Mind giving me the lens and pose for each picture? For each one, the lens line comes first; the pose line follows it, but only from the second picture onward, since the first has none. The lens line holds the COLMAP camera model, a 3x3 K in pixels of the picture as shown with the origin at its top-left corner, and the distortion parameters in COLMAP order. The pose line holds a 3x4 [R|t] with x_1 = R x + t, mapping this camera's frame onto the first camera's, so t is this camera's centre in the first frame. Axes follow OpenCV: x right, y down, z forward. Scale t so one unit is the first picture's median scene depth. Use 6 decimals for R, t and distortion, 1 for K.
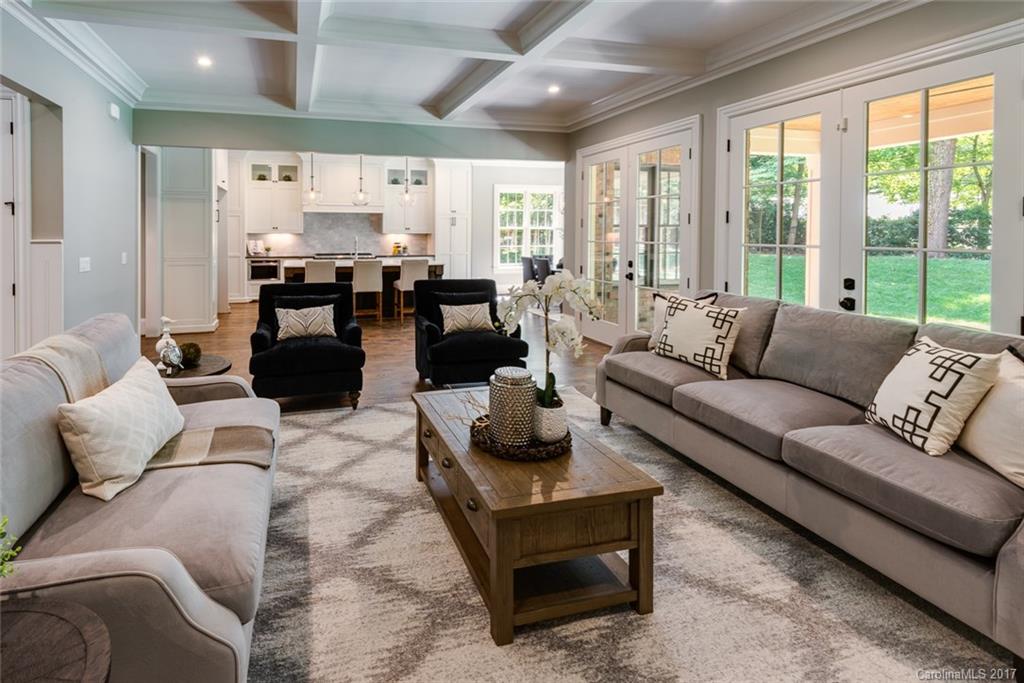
lens RADIAL K [[495.5, 0, 512.0], [0, 495.5, 341.5], [0, 0, 1]] dist [-0.002529, -0.000196]
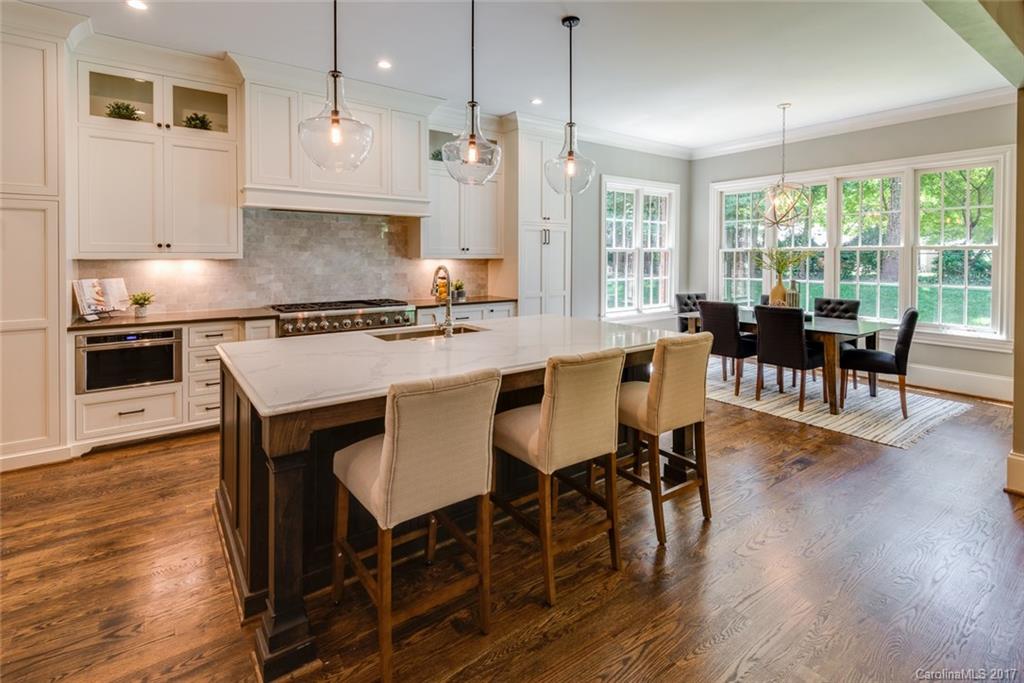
lens RADIAL K [[448.5, 0, 512.6], [0, 448.5, 321.1], [0, 0, 1]] dist [0.000102, -0.000371]
pose [[0.958832, -0.040558, 0.281064, -0.313458], [0.059335, 0.996516, -0.058618, -0.132195], [-0.277707, 0.072882, 0.957897, 0.585674]]
